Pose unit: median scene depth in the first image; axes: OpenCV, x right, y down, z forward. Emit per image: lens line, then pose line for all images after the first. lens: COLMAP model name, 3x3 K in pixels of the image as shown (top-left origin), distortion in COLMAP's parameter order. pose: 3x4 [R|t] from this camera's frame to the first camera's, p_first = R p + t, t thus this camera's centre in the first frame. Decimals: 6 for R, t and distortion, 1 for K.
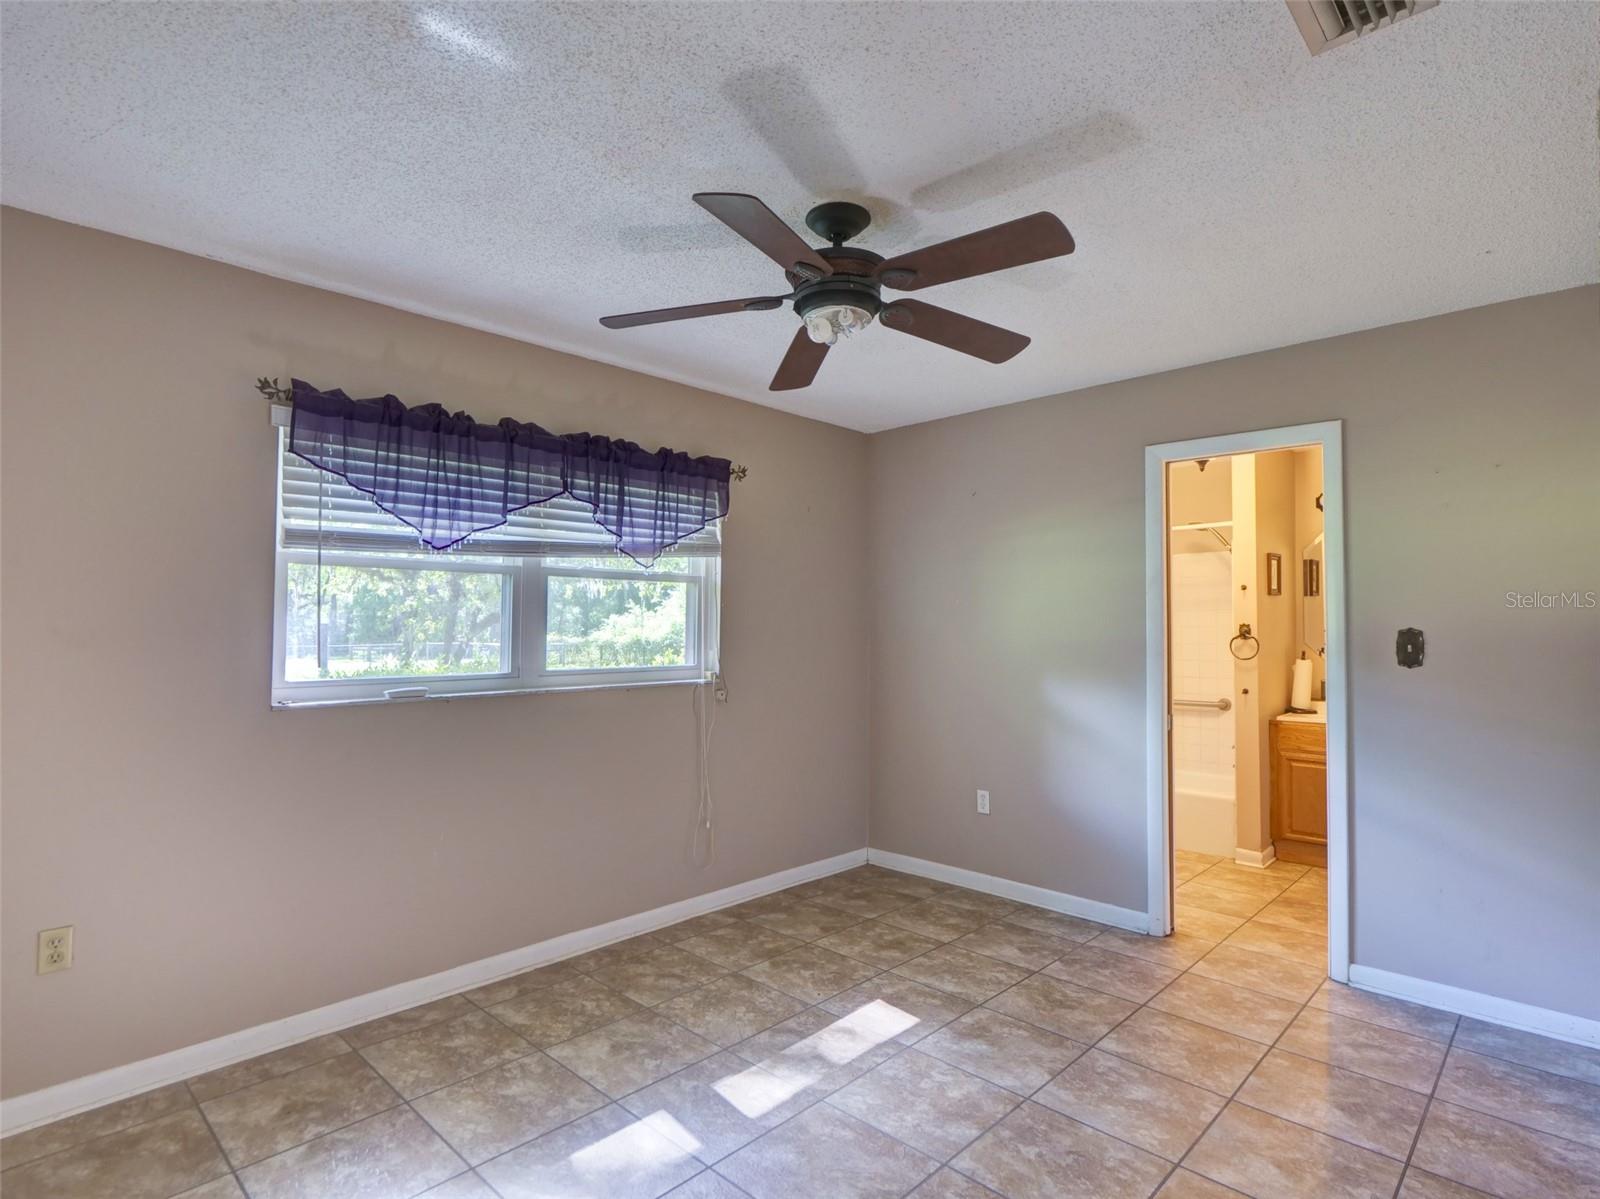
lens RADIAL K [[836.7, 0, 793.5], [0, 836.7, 599.8], [0, 0, 1]] dist [-0.006603, 0.000628]
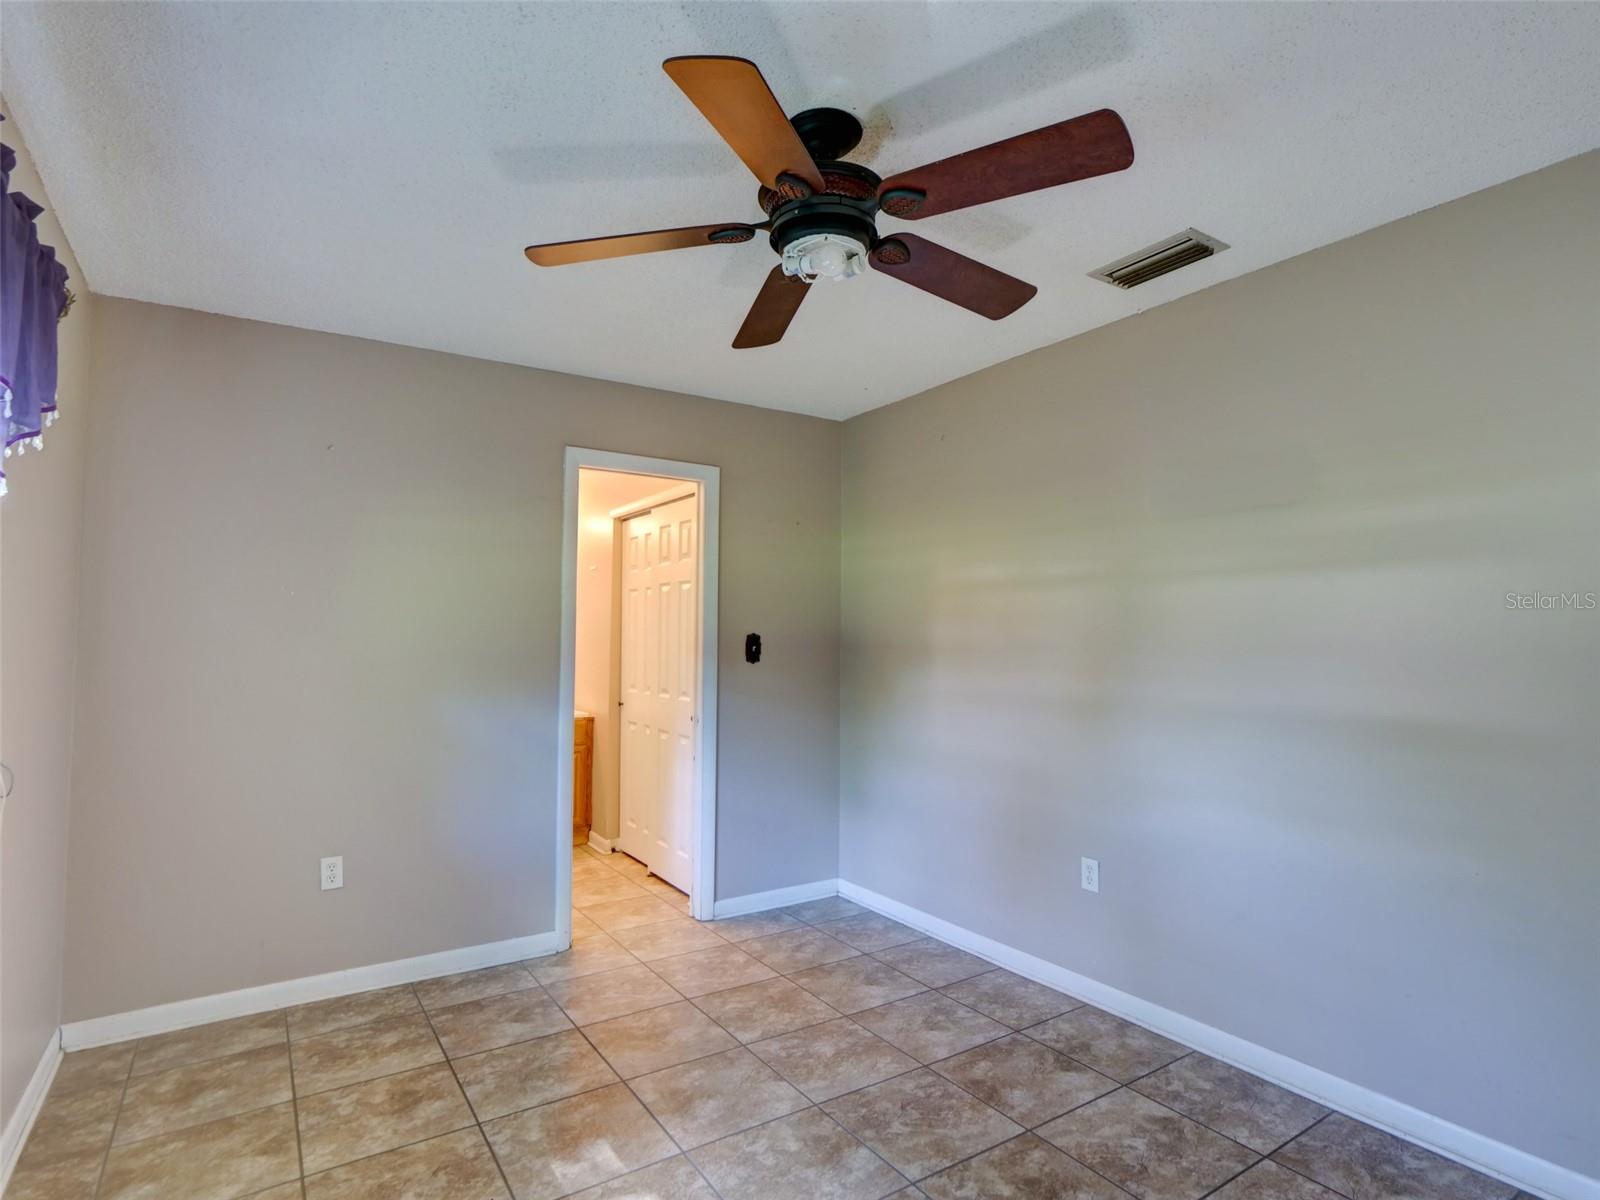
lens RADIAL K [[836.7, 0, 793.2], [0, 836.7, 605.3], [0, 0, 1]] dist [-0.006603, 0.000628]
pose [[0.221398, 0.033107, 0.974621, -0.544072], [-0.031402, 0.999147, -0.026807, 0.022112], [-0.974678, -0.024670, 0.222249, 0.621411]]
